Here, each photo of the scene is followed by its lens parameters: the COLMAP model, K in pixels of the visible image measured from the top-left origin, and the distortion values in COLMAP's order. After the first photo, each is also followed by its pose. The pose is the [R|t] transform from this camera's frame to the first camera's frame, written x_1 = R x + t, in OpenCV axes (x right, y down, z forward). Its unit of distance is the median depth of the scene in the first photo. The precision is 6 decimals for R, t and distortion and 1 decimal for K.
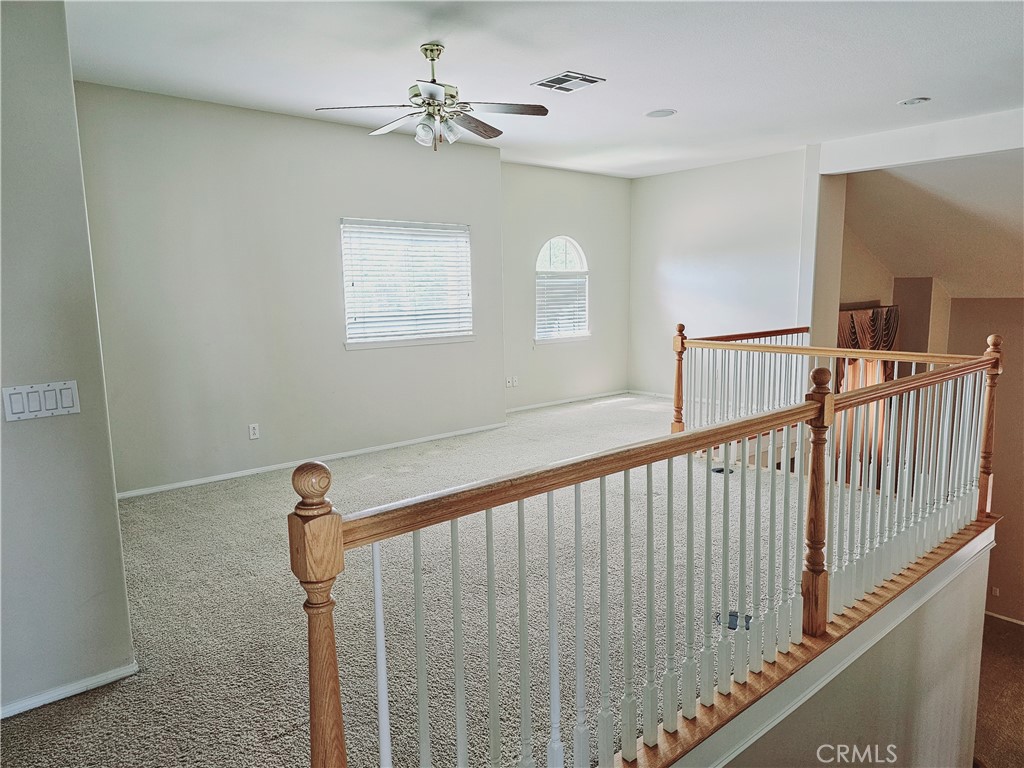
lens RADIAL K [[693.7, 0, 497.8], [0, 693.7, 383.1], [0, 0, 1]] dist [0.103322, -0.097903]
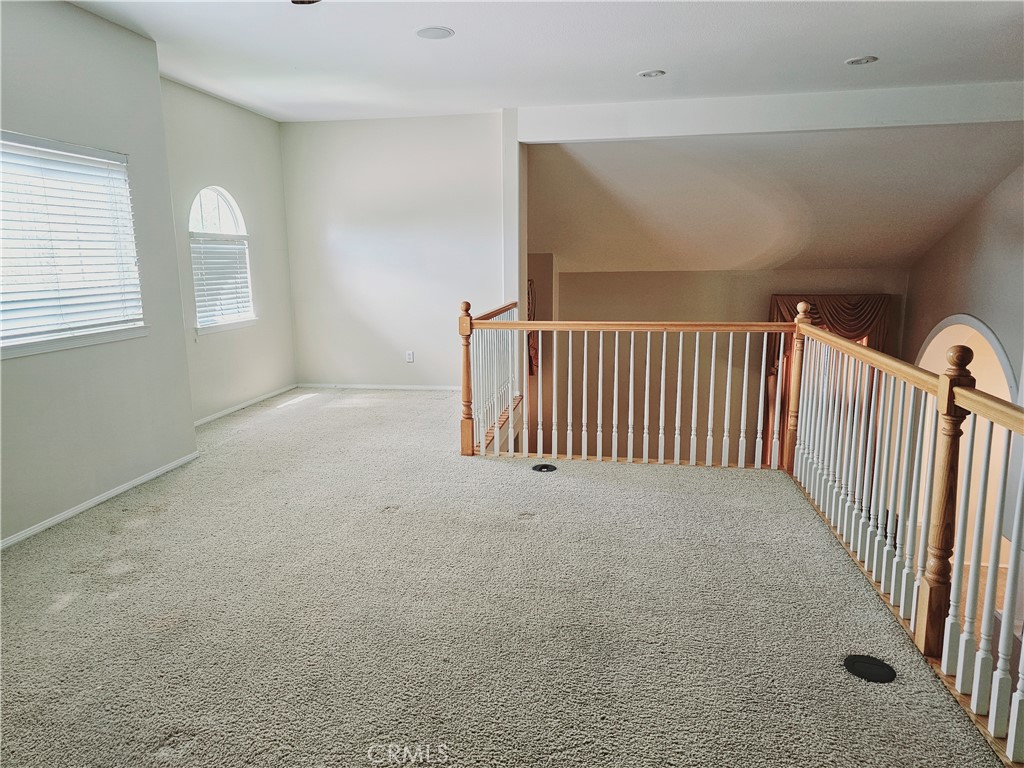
lens RADIAL K [[693.7, 0, 497.8], [0, 693.7, 383.1], [0, 0, 1]] dist [0.103322, -0.097903]
pose [[0.766668, -0.105985, 0.633235, -0.203985], [0.083349, 0.994364, 0.065515, -0.032721], [-0.636610, 0.002551, 0.771181, 0.280132]]
